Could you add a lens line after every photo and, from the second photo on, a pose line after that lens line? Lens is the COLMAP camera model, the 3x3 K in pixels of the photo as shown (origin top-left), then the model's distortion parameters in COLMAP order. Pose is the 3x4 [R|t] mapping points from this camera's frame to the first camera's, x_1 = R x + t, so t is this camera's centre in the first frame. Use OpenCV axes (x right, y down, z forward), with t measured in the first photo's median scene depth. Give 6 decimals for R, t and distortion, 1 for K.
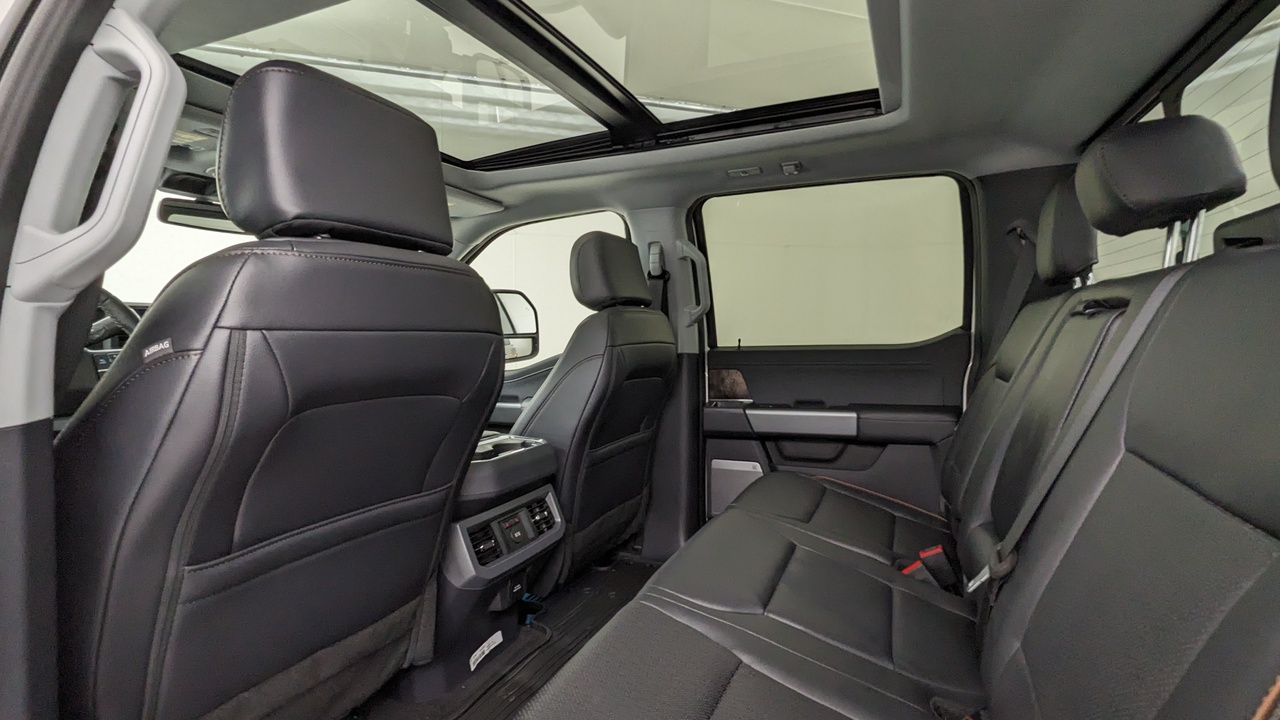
lens RADIAL K [[622.0, 0, 628.9], [0, 622.0, 356.8], [0, 0, 1]] dist [0.012088, 0.000530]
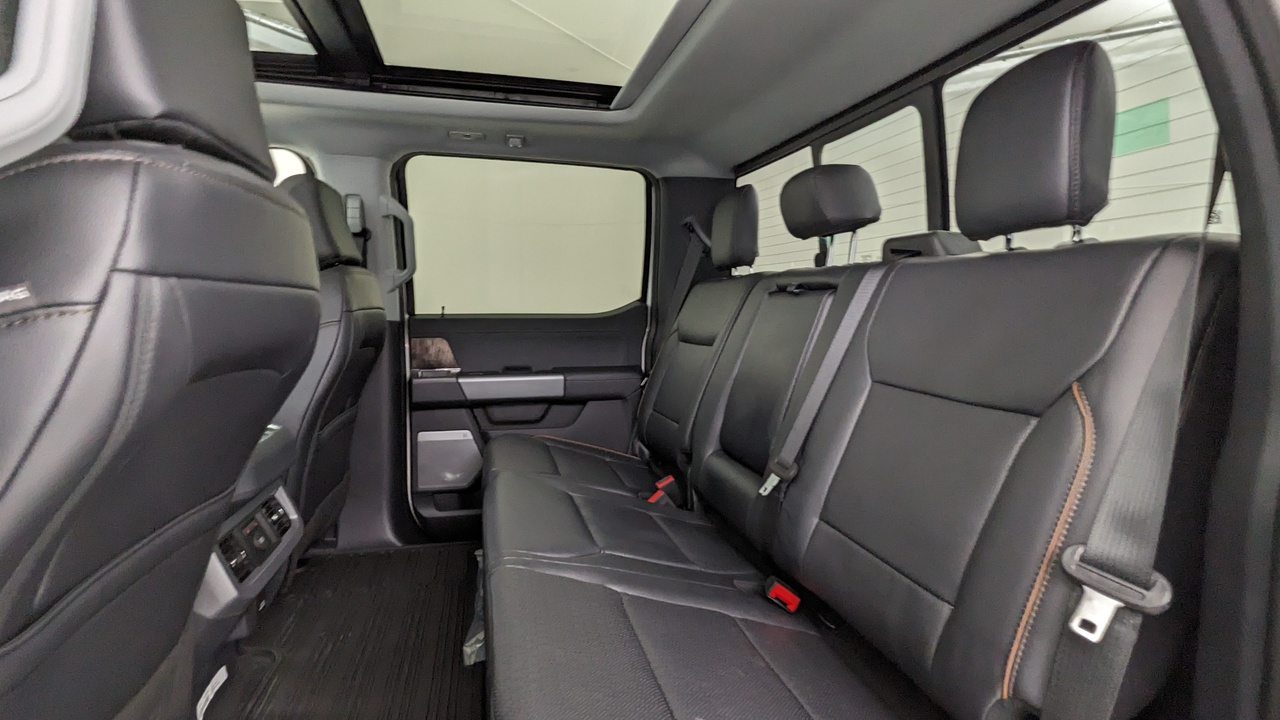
lens RADIAL K [[622.0, 0, 641.8], [0, 622.0, 356.8], [0, 0, 1]] dist [0.012088, 0.000530]
pose [[0.794341, -0.029570, 0.606752, -0.198561], [0.000651, 0.998855, 0.047827, 0.004188], [-0.607472, -0.037596, 0.793451, 0.040685]]
